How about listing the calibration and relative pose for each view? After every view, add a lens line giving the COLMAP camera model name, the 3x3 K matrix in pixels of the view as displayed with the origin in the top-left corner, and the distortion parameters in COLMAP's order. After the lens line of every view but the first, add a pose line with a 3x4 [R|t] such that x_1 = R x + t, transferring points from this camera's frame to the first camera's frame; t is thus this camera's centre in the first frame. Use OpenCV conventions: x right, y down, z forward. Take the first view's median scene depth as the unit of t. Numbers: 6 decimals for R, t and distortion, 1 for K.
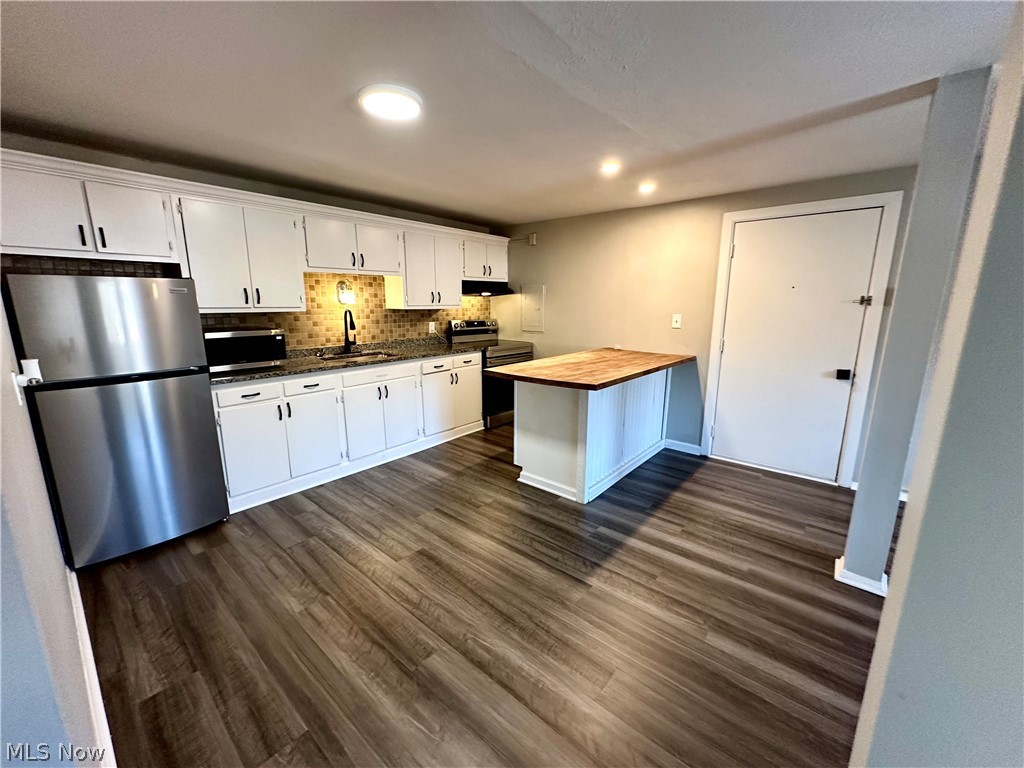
lens RADIAL K [[407.0, 0, 510.9], [0, 407.0, 384.4], [0, 0, 1]] dist [-0.000942, 0.000311]
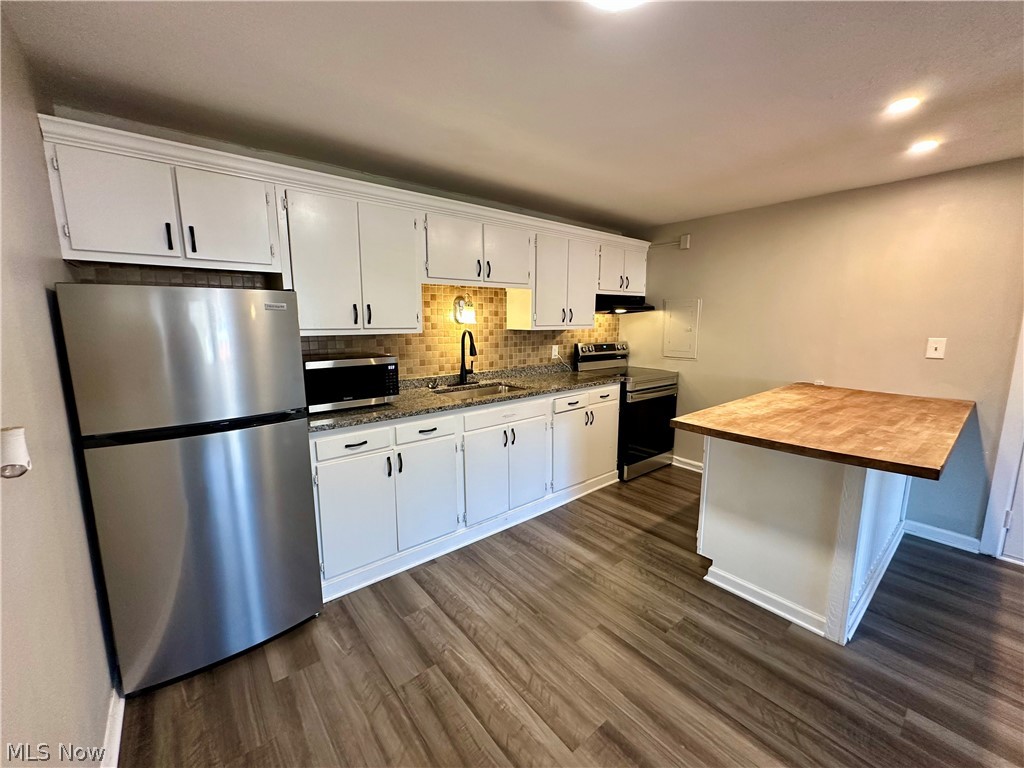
lens RADIAL K [[407.0, 0, 511.8], [0, 407.0, 384.6], [0, 0, 1]] dist [-0.000942, 0.000311]
pose [[0.984353, 0.024627, -0.174477, -0.199993], [-0.032412, 0.998595, -0.041911, -0.054321], [0.173200, 0.046910, 0.983769, 0.267557]]
